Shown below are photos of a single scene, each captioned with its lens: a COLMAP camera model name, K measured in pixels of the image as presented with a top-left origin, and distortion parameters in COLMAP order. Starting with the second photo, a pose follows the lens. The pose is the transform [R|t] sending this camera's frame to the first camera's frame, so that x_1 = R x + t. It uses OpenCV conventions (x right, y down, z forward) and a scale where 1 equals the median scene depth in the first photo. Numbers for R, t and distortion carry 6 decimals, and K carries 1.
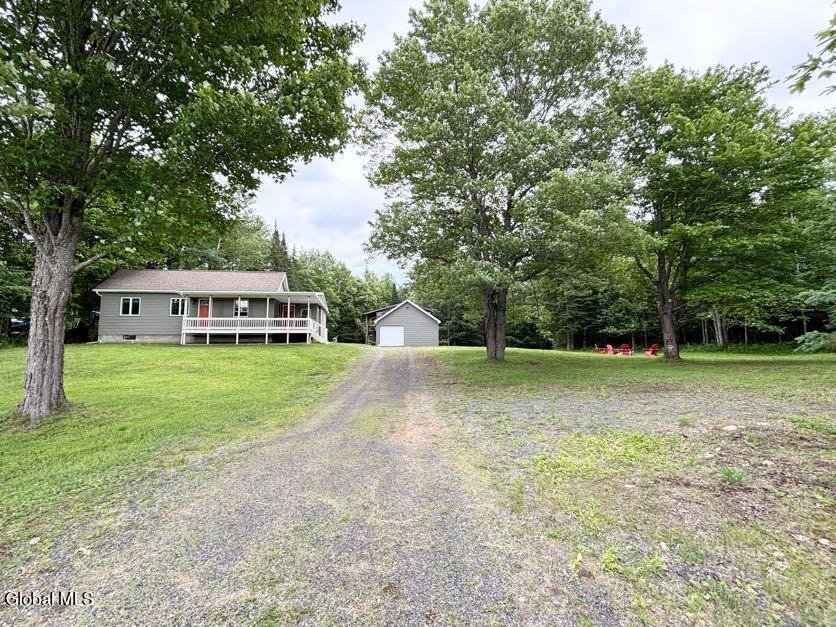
lens RADIAL K [[333.2, 0, 411.6], [0, 333.2, 314.3], [0, 0, 1]] dist [0.002307, 0.000202]
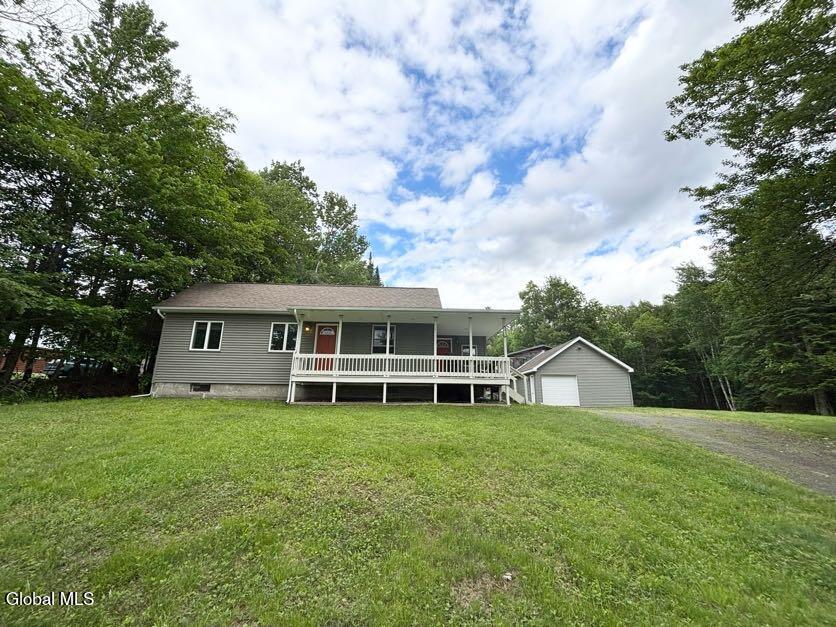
lens RADIAL K [[333.2, 0, 424.2], [0, 333.2, 317.1], [0, 0, 1]] dist [0.002307, 0.000202]
pose [[0.995350, -0.005451, -0.096166, -0.398673], [-0.008922, 0.988887, -0.148404, 0.029808], [0.095906, 0.148572, 0.984240, 0.444711]]
